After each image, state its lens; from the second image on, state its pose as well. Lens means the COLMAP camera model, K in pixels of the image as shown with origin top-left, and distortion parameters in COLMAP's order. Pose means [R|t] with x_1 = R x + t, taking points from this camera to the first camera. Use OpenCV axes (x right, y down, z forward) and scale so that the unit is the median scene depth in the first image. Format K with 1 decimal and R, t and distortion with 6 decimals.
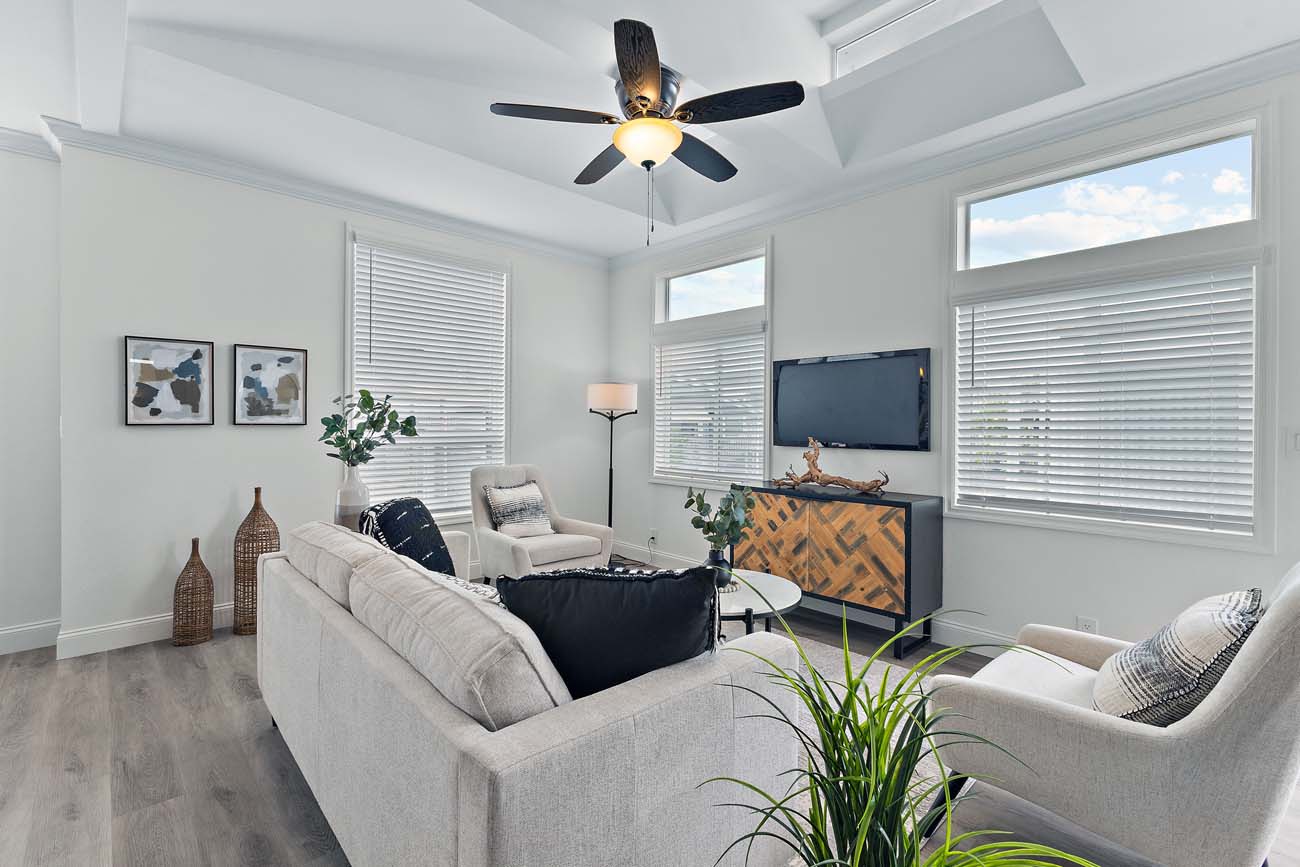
lens RADIAL K [[570.4, 0, 647.7], [0, 570.4, 425.8], [0, 0, 1]] dist [-0.001079, 0.000184]
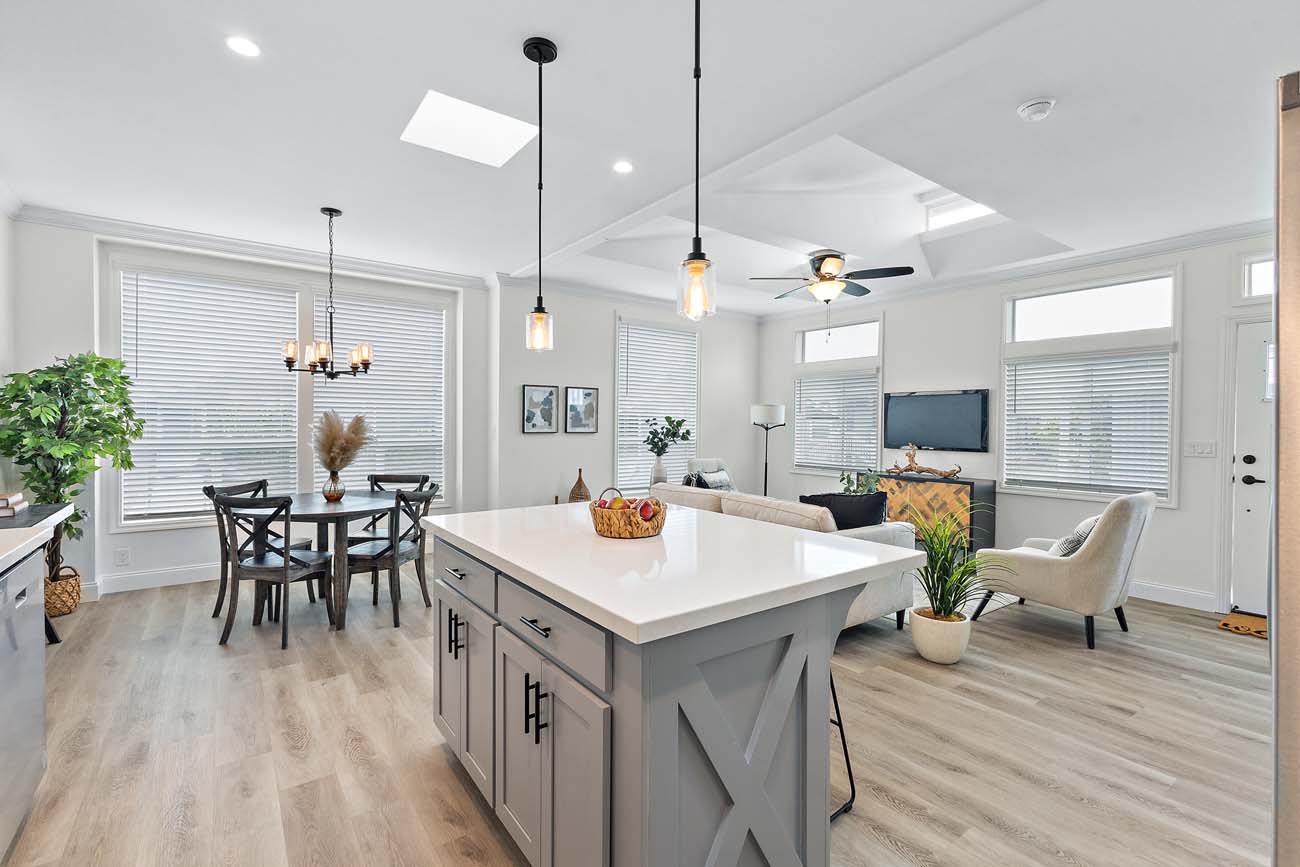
lens RADIAL K [[570.4, 0, 647.7], [0, 570.4, 425.8], [0, 0, 1]] dist [-0.001079, 0.000184]
pose [[0.992461, 0.006503, -0.122387, -0.266462], [-0.006761, 0.999976, -0.001690, -0.022163], [0.122373, 0.002505, 0.992481, -0.723184]]
